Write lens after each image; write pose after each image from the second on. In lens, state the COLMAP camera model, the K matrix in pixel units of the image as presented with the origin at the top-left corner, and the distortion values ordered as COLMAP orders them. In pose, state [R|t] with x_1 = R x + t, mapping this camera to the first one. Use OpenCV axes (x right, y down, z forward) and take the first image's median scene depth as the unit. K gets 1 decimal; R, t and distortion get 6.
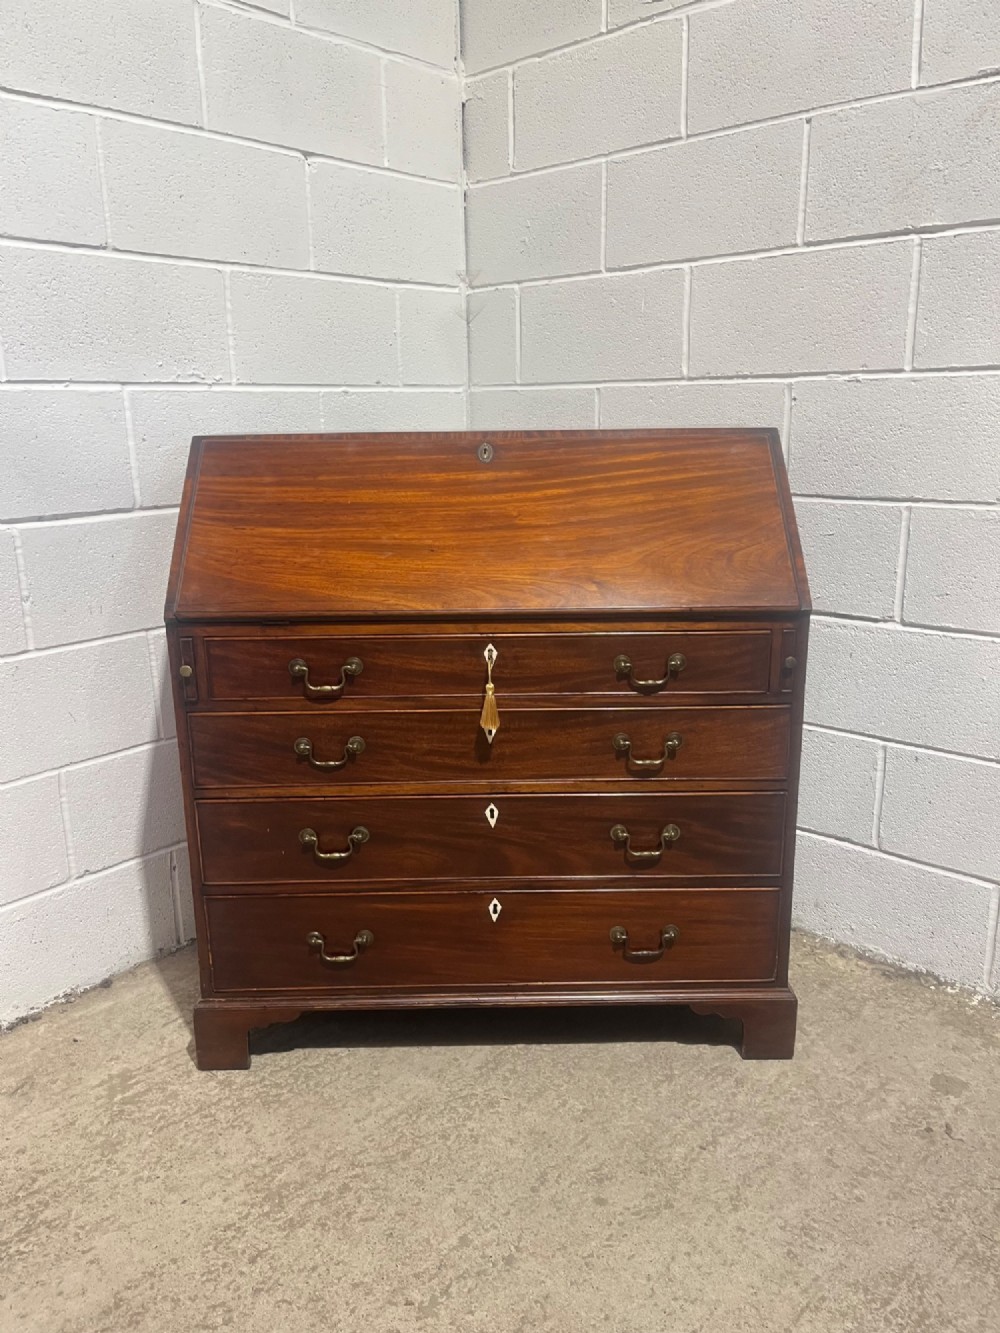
lens RADIAL K [[1012.4, 0, 497.3], [0, 1012.4, 662.1], [0, 0, 1]] dist [0.069851, -0.102111]
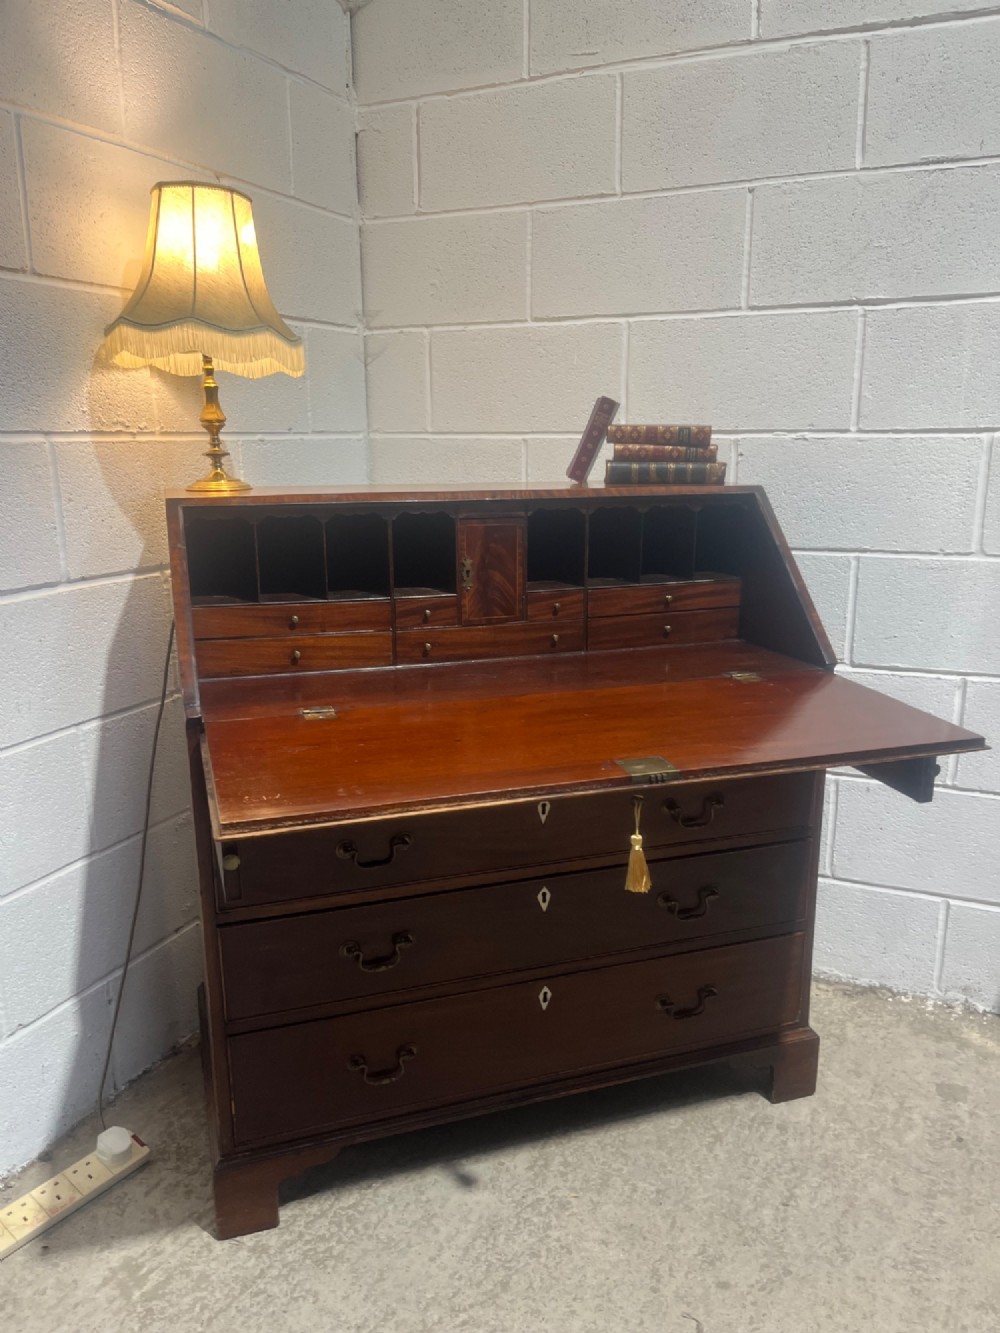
lens RADIAL K [[1012.4, 0, 518.6], [0, 1012.4, 674.2], [0, 0, 1]] dist [0.069851, -0.102111]
pose [[0.948367, -0.062593, 0.310939, -0.287421], [0.066967, 0.997749, -0.003398, -0.051519], [-0.310026, 0.024045, 0.950424, 0.099519]]
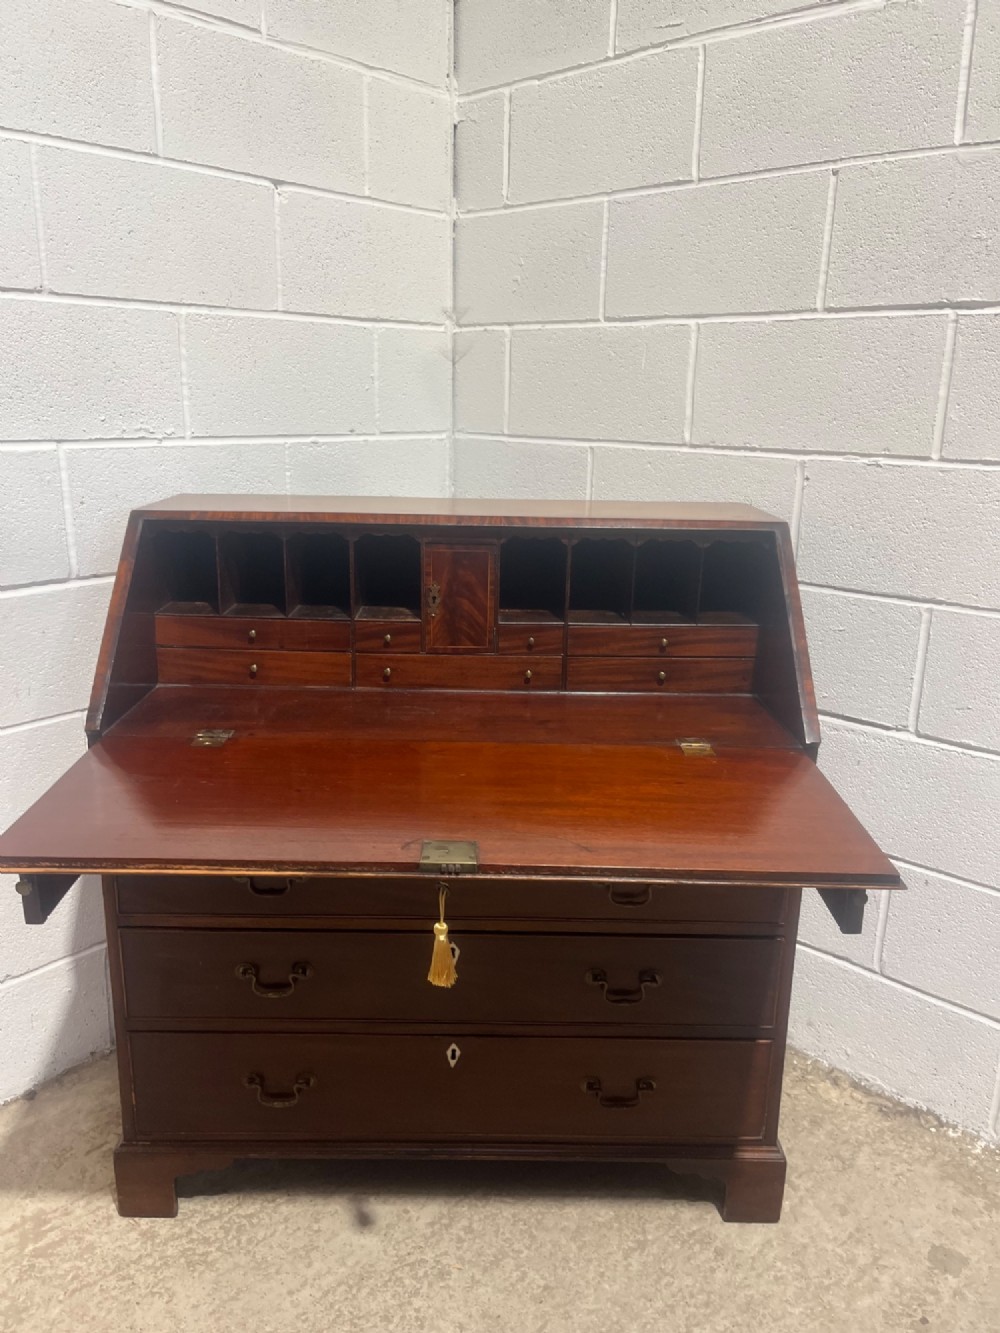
lens RADIAL K [[1012.4, 0, 494.6], [0, 1012.4, 663.9], [0, 0, 1]] dist [0.069851, -0.102111]
pose [[0.999470, 0.032258, 0.004470, 0.017890], [-0.032339, 0.999292, 0.019244, -0.113423], [-0.003846, -0.019379, 0.999805, 0.105827]]
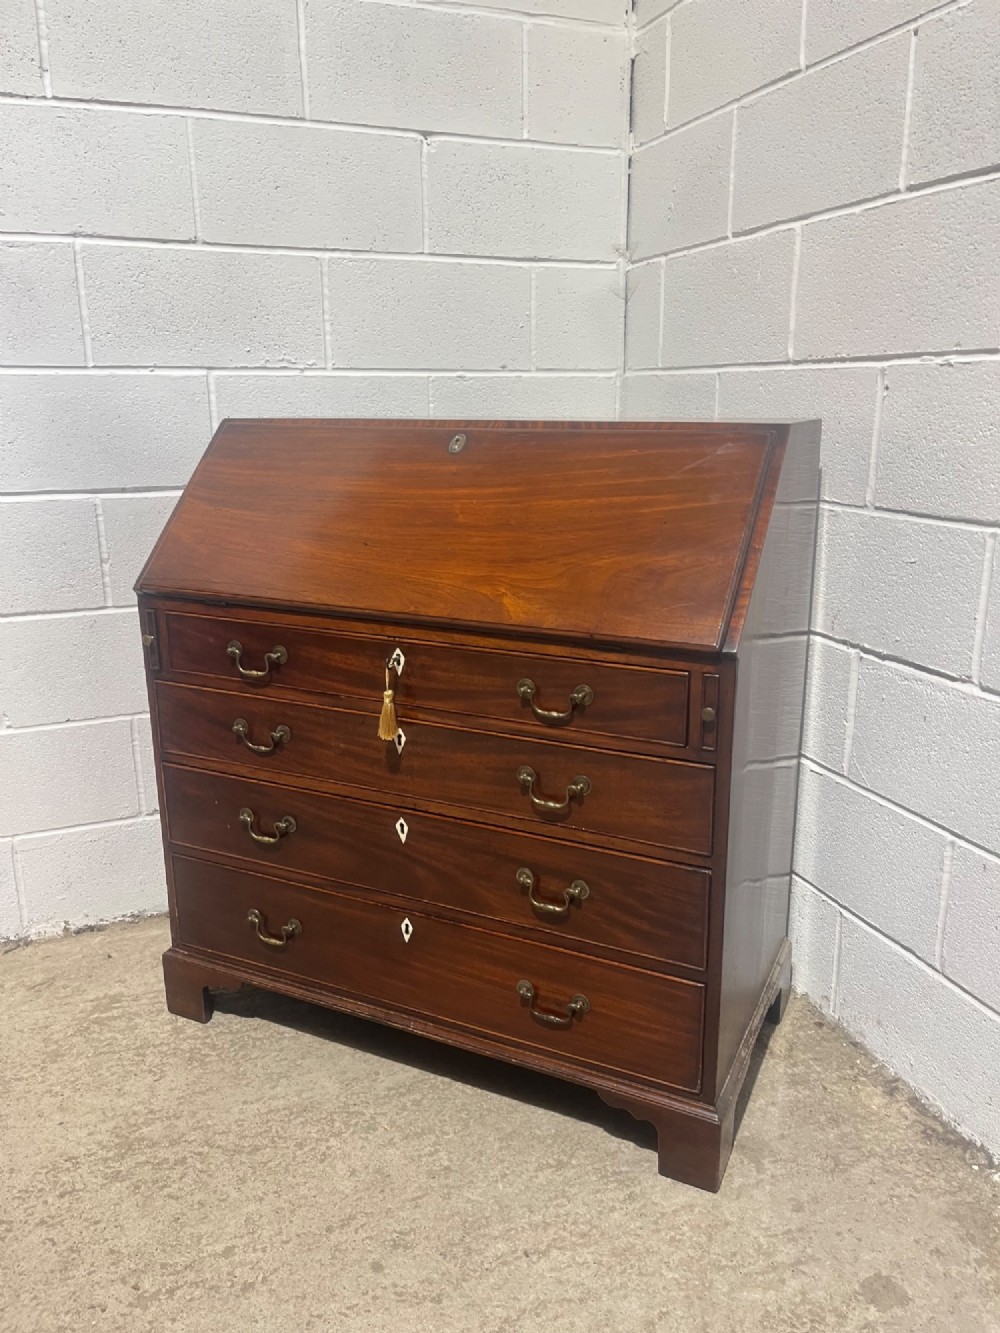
lens RADIAL K [[1012.4, 0, 511.8], [0, 1012.4, 664.3], [0, 0, 1]] dist [0.069851, -0.102111]
pose [[0.895738, 0.124300, -0.426853, 0.437453], [-0.116877, 0.992186, 0.043664, -0.050706], [0.428945, 0.010778, 0.903266, 0.179631]]
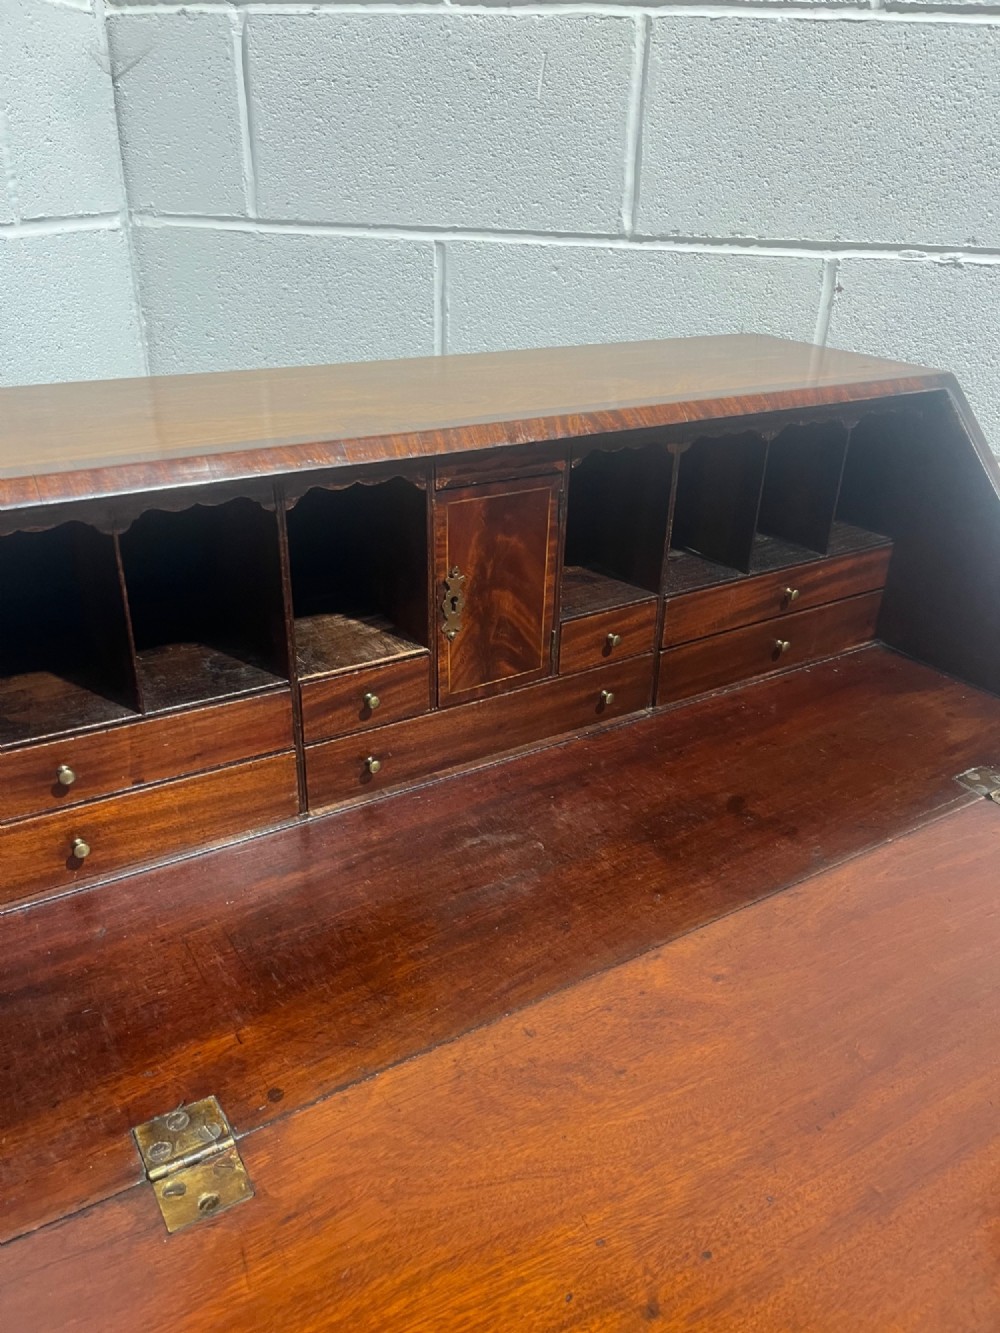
lens RADIAL K [[1012.4, 0, 514.5], [0, 1012.4, 668.6], [0, 0, 1]] dist [0.069851, -0.102111]
pose [[0.846625, -0.200890, 0.492818, -0.229537], [0.089038, 0.966434, 0.240993, -0.226111], [-0.524689, -0.160151, 0.836094, 0.625287]]
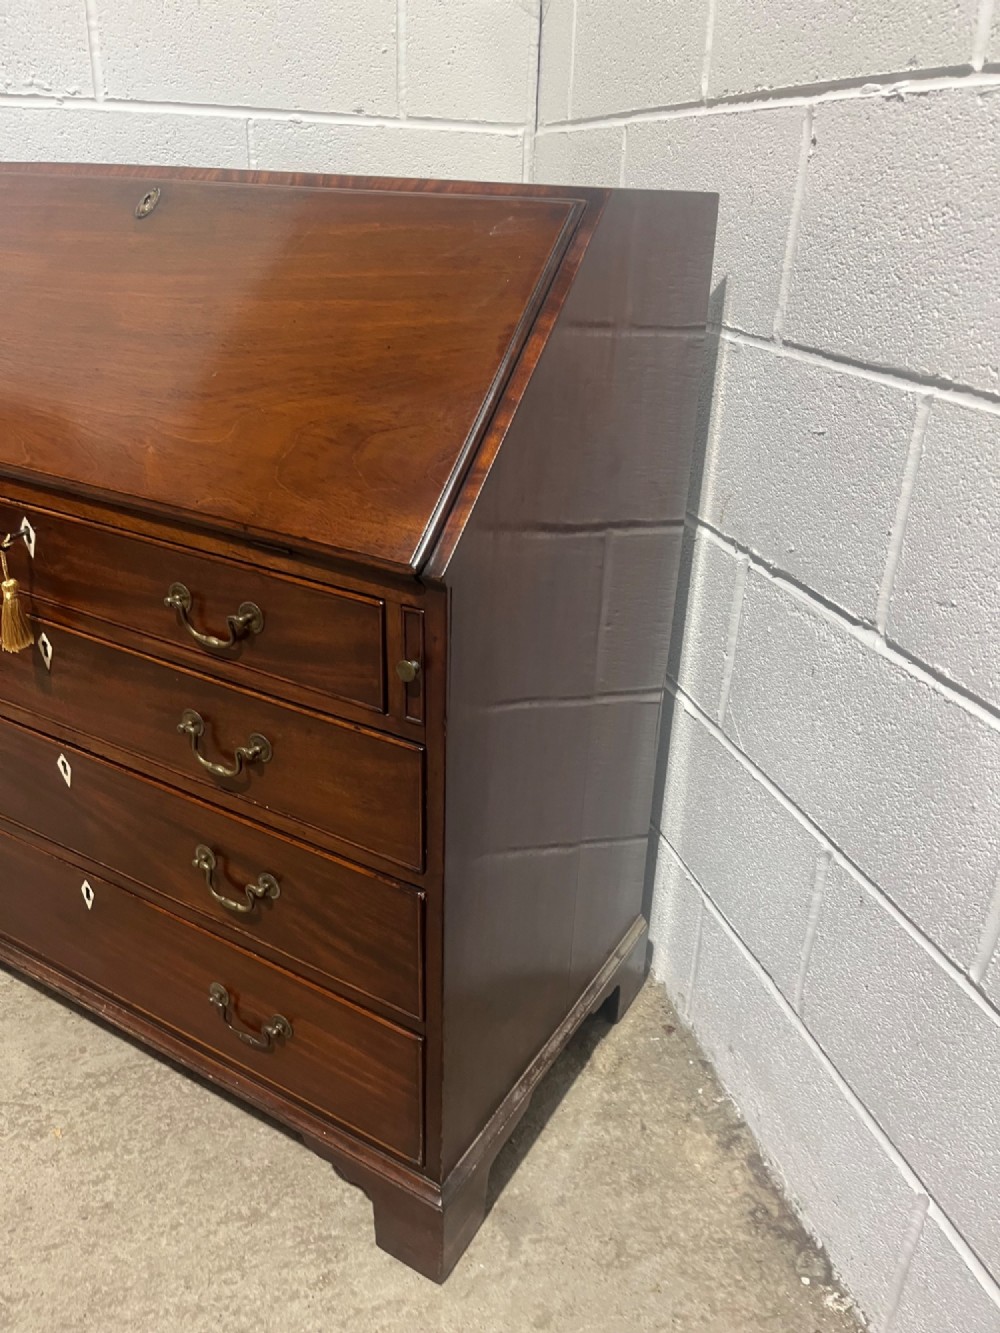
lens RADIAL K [[1012.4, 0, 512.0], [0, 1012.4, 662.3], [0, 0, 1]] dist [0.069851, -0.102111]
pose [[0.855160, 0.259098, -0.448965, 0.500489], [-0.175265, 0.959633, 0.219972, -0.111478], [0.487836, -0.109423, 0.866050, 0.527334]]
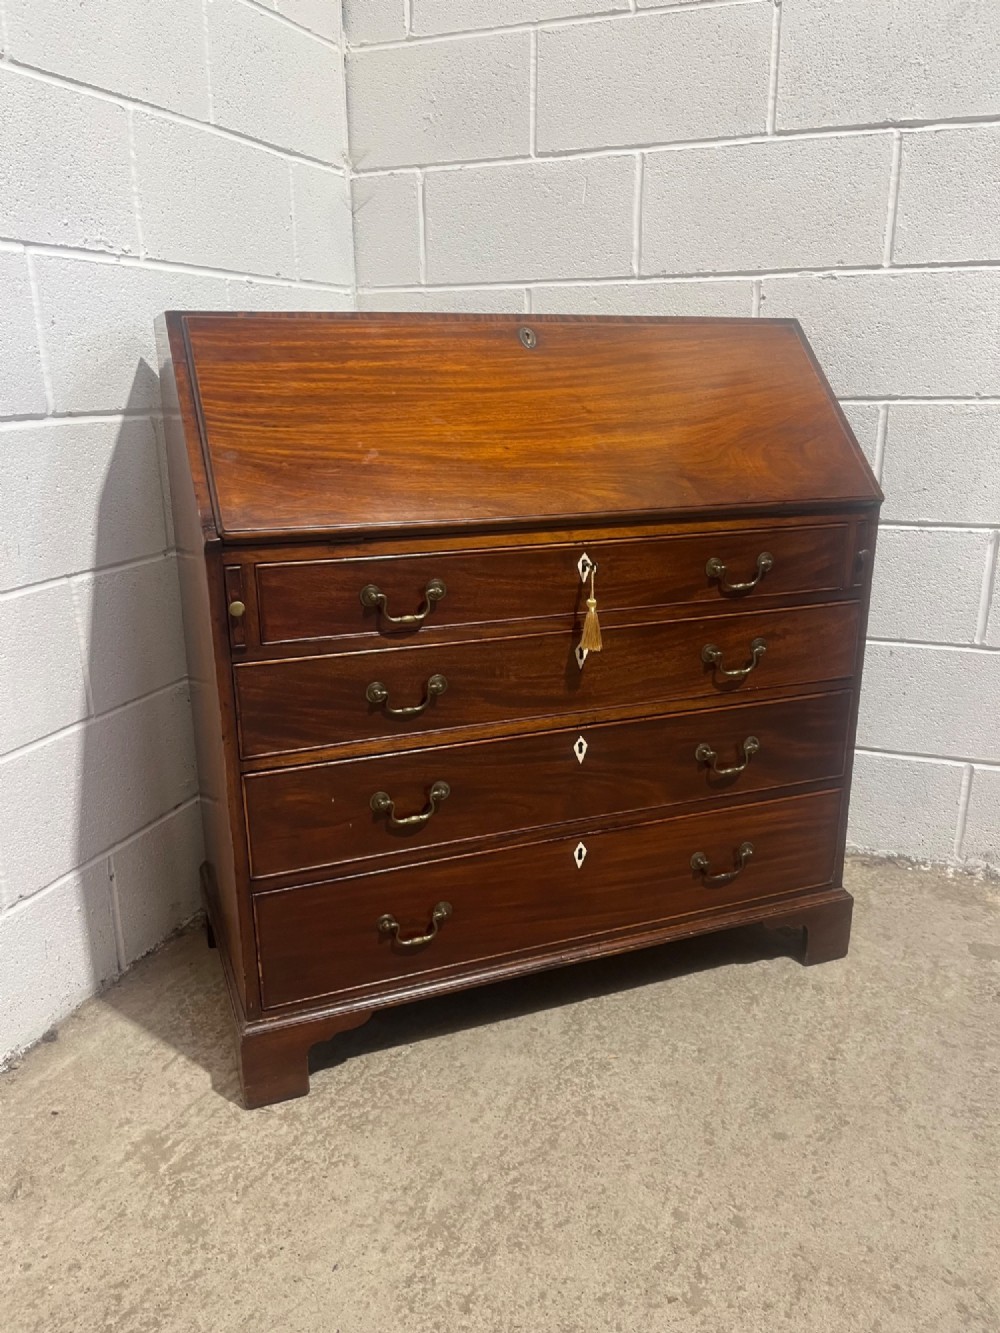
lens RADIAL K [[1012.4, 0, 500.8], [0, 1012.4, 667.1], [0, 0, 1]] dist [0.069851, -0.102111]
pose [[0.935066, -0.092842, 0.342099, -0.343628], [0.079811, 0.995453, 0.052004, 0.025305], [-0.345372, -0.021323, 0.938224, 0.180075]]
